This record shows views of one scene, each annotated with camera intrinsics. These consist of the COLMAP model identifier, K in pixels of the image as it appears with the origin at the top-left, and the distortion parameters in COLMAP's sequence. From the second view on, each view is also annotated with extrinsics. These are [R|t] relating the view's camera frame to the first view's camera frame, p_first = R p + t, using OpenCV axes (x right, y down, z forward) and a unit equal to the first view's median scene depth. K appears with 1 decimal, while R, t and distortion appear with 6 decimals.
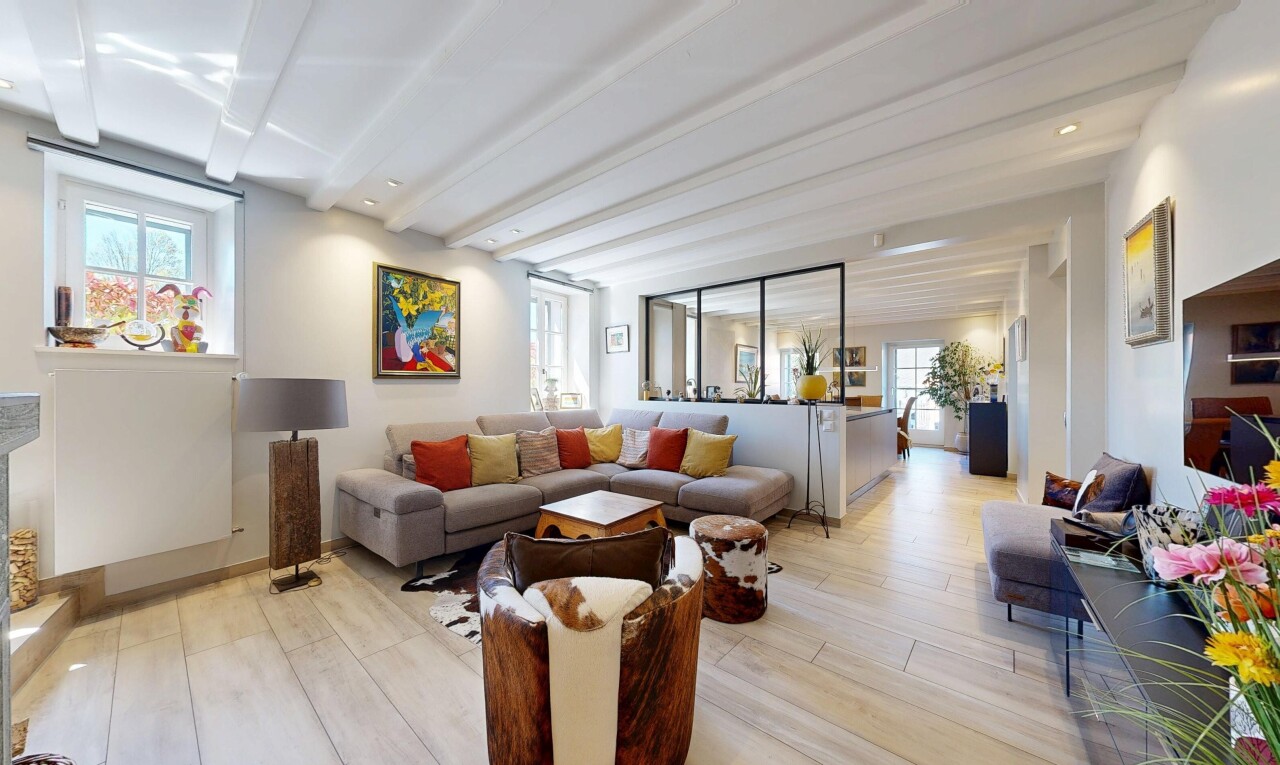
lens RADIAL K [[431.7, 0, 640.0], [0, 431.7, 382.5], [0, 0, 1]] dist [0.014877, -0.000008]
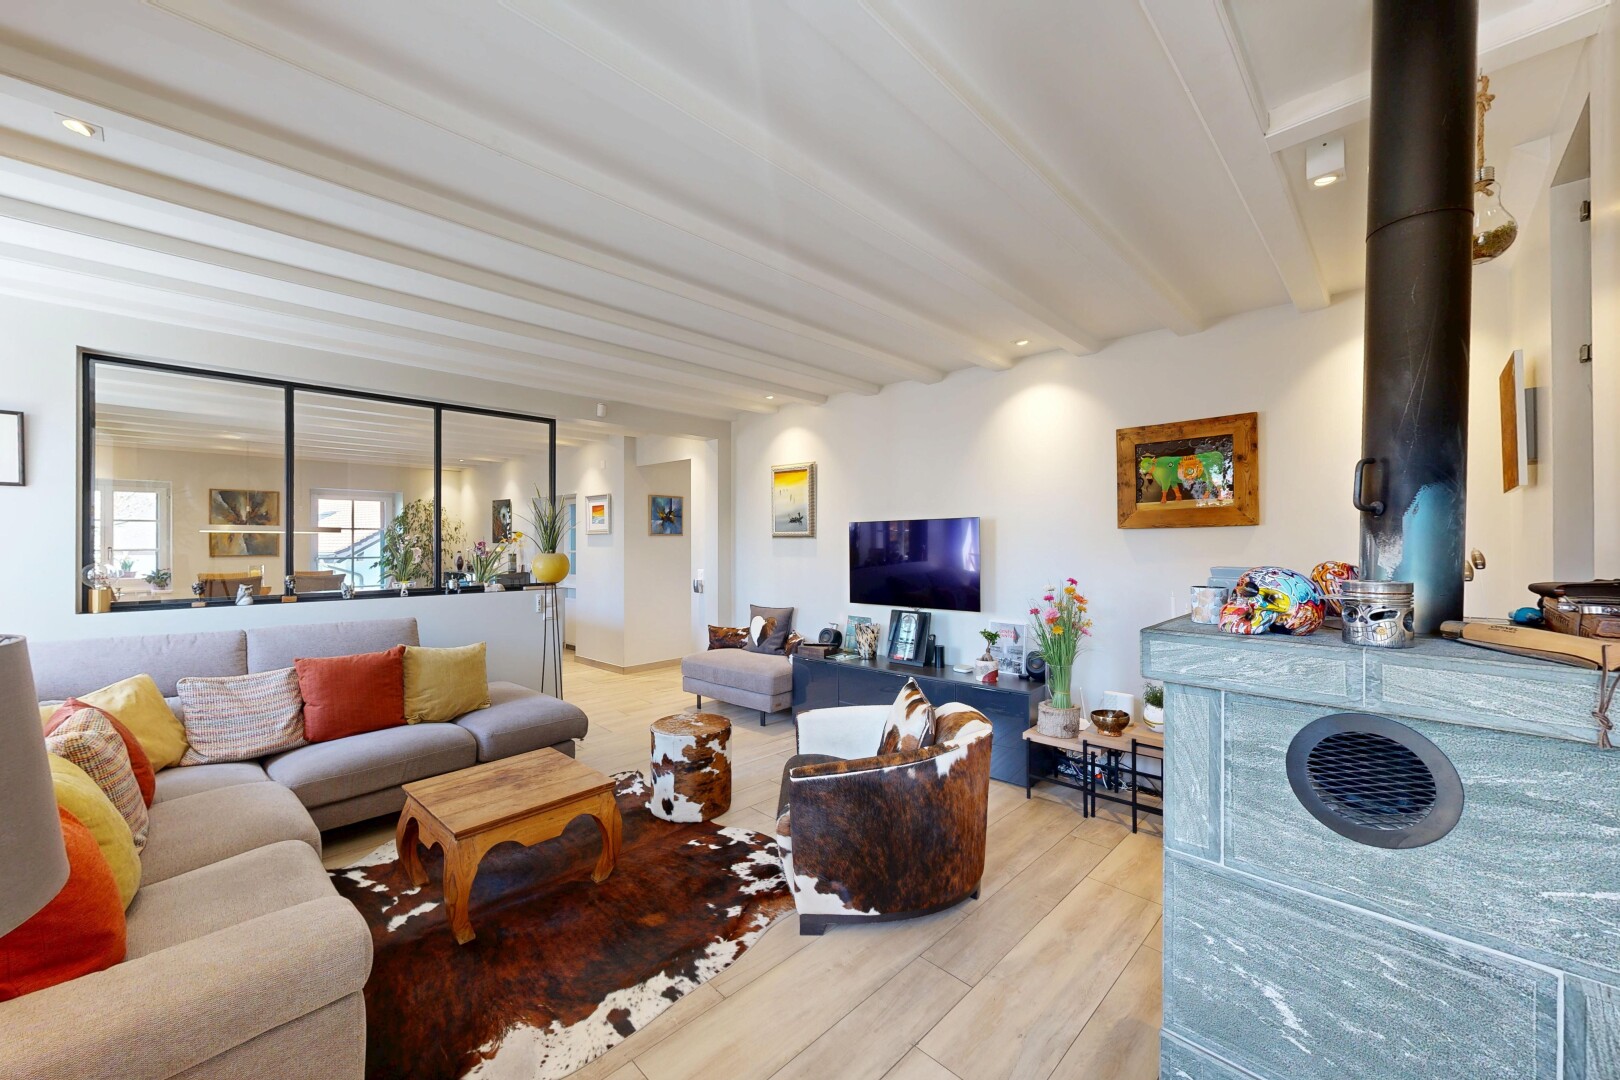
lens RADIAL K [[611.4, 0, 810.0], [0, 611.4, 540.0], [0, 0, 1]] dist [0.006519, 0.000015]
pose [[0.073574, 0.004341, 0.997280, -0.693358], [-0.007389, 0.999965, -0.003807, -0.038716], [-0.997262, -0.007089, 0.073604, 0.410868]]
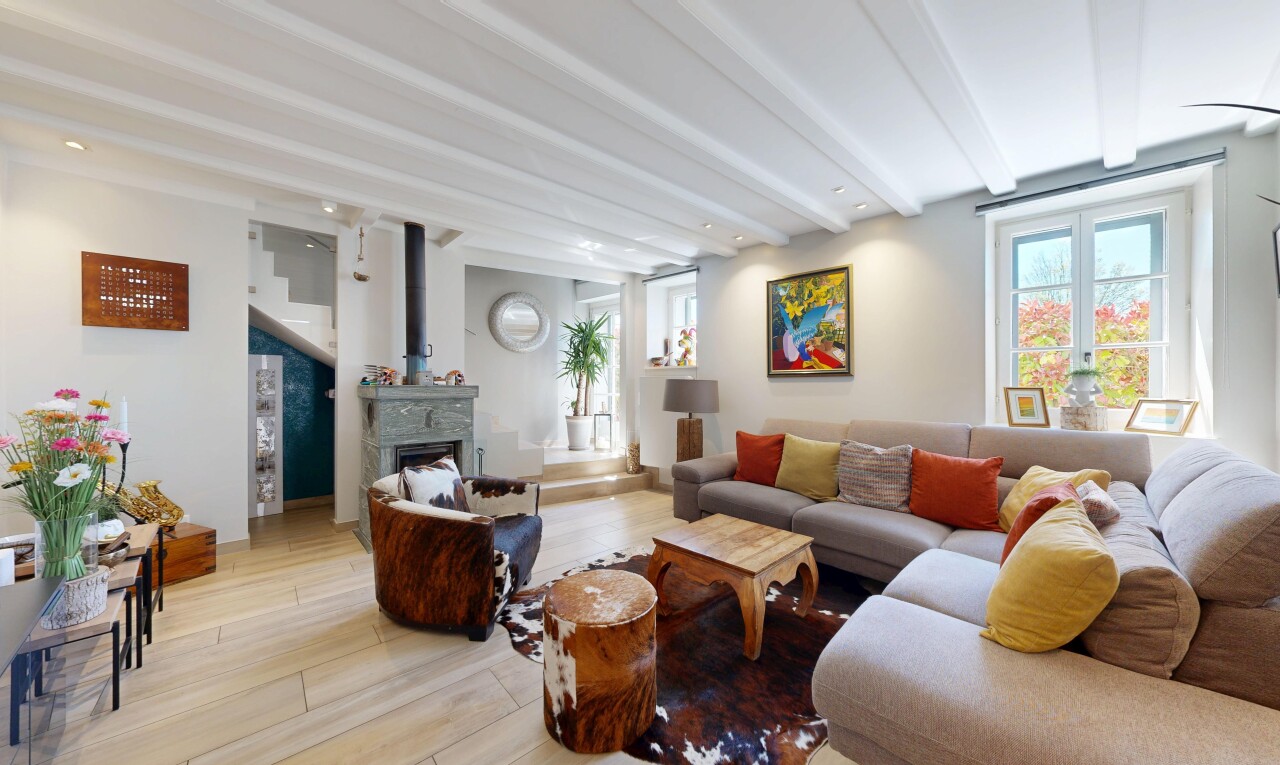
lens RADIAL K [[430.7, 0, 640.0], [0, 430.7, 382.5], [0, 0, 1]] dist [-0.004626, -0.000025]
pose [[-0.126084, -0.006967, -0.991995, 0.536295], [0.004652, 0.999960, -0.007614, 0.010324], [0.992009, -0.005575, -0.126046, 0.722370]]
